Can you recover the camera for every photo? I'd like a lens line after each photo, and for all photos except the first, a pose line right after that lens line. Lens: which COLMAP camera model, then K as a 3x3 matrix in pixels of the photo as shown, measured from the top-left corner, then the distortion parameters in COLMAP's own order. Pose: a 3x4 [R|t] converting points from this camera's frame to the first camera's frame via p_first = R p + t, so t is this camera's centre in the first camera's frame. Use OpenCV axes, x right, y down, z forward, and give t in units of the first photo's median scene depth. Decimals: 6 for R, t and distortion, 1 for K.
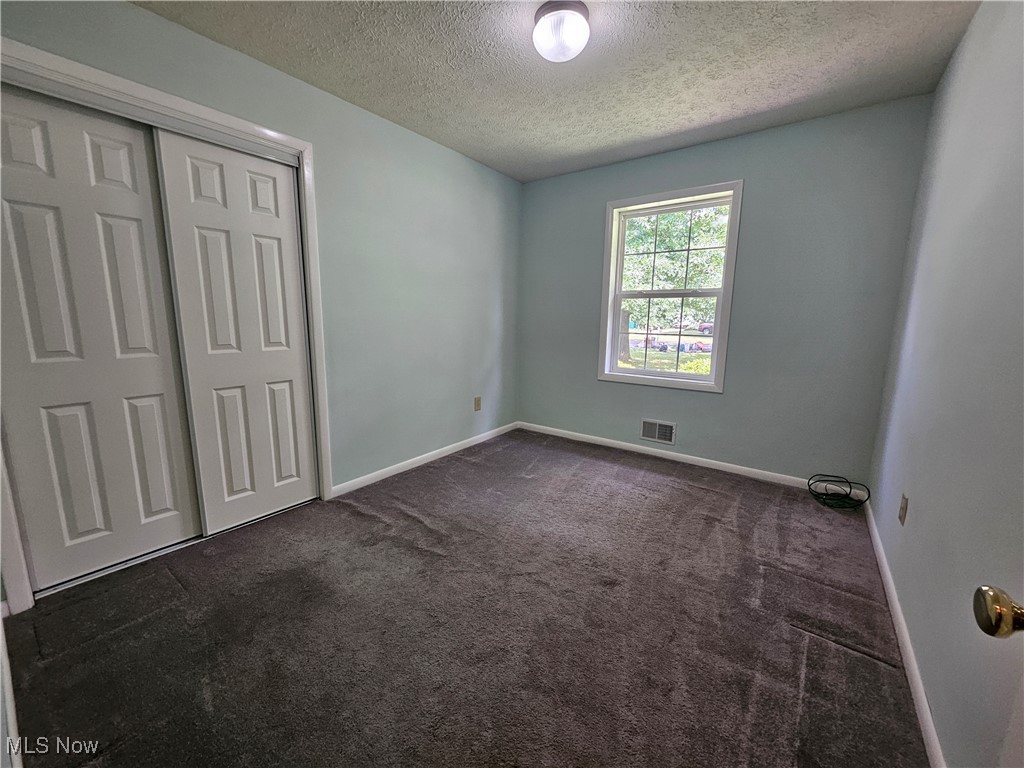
lens RADIAL K [[404.0, 0, 506.6], [0, 404.0, 385.4], [0, 0, 1]] dist [-0.007367, 0.000133]
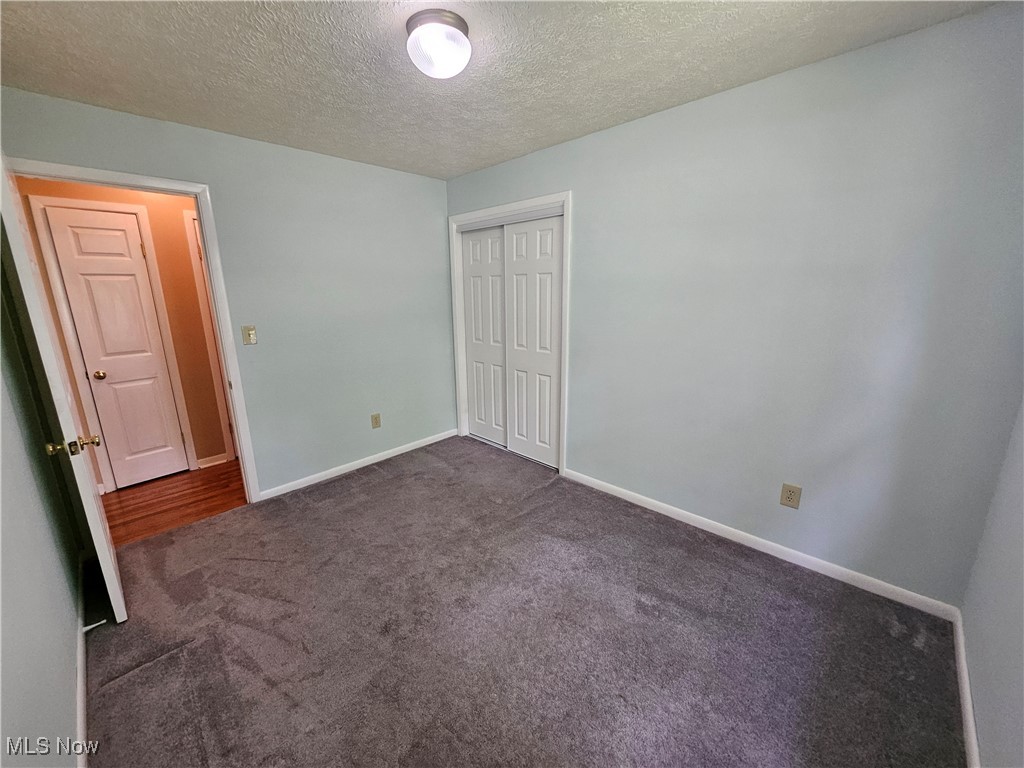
lens RADIAL K [[404.0, 0, 512.8], [0, 404.0, 386.0], [0, 0, 1]] dist [-0.007367, 0.000133]
pose [[-0.129737, 0.222593, -0.966241, 0.506164], [-0.161784, 0.956666, 0.242109, -0.181921], [0.978261, 0.187732, -0.088103, 0.628190]]
